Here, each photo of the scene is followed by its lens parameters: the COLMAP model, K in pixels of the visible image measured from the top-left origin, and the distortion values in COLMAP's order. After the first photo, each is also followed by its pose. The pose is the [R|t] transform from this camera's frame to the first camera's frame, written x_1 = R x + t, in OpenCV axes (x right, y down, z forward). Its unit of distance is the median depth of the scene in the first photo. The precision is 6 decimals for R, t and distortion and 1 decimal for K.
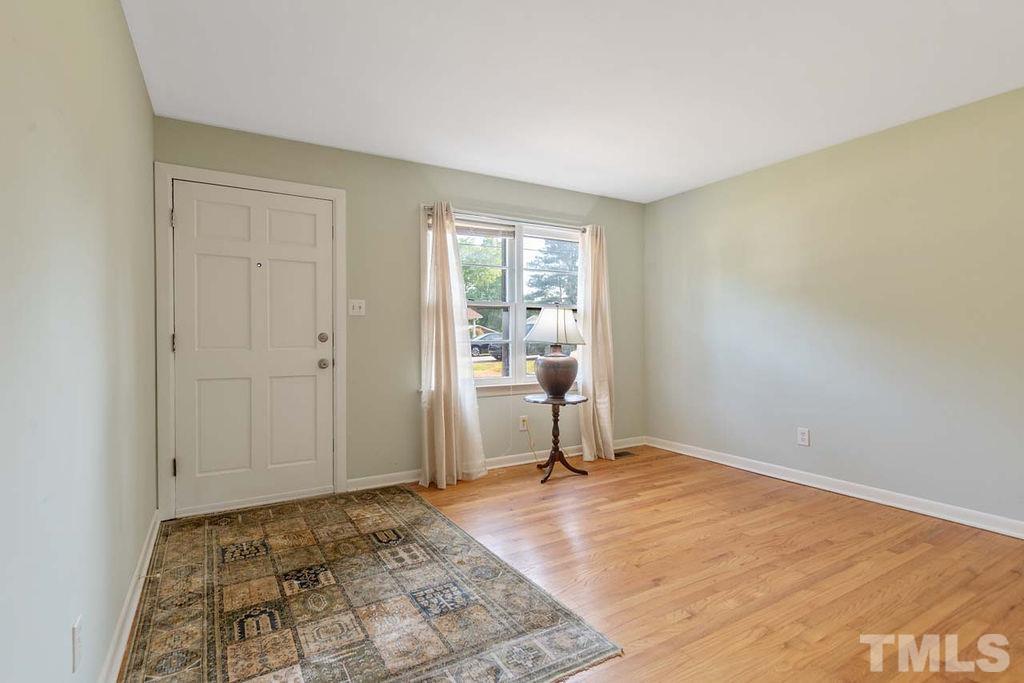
lens RADIAL K [[497.1, 0, 511.1], [0, 497.1, 342.4], [0, 0, 1]] dist [-0.001551, 0.001474]
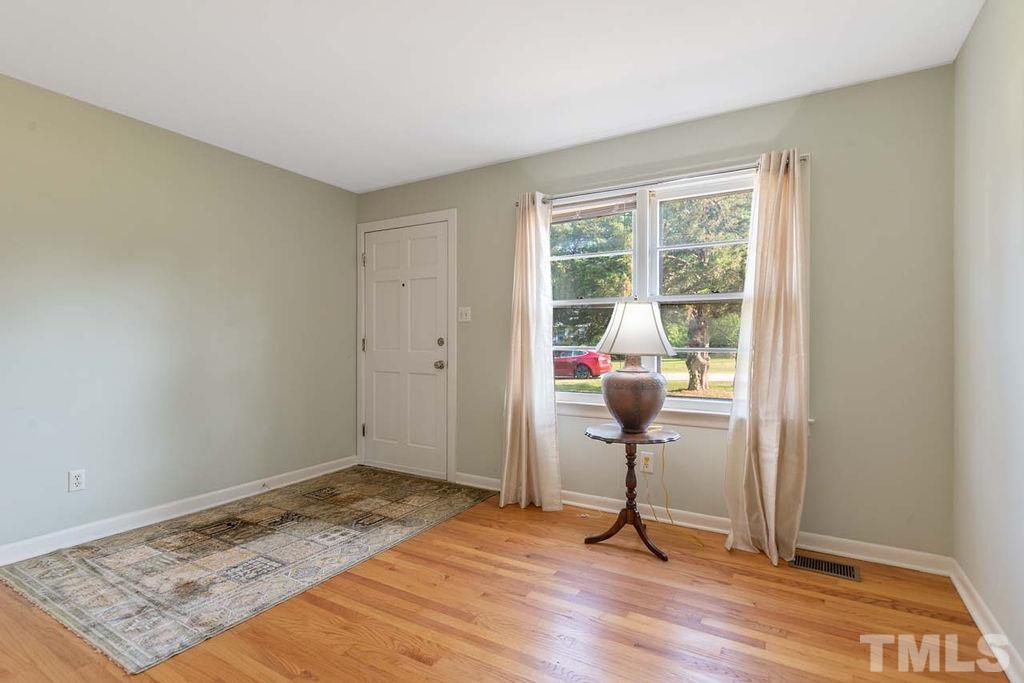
lens RADIAL K [[497.1, 0, 511.1], [0, 497.1, 342.4], [0, 0, 1]] dist [-0.001551, 0.001474]
pose [[0.471548, 0.007665, -0.881807, 0.710025], [-0.017001, 0.999855, -0.000400, -0.010875], [0.881677, 0.015181, 0.471610, 0.602257]]
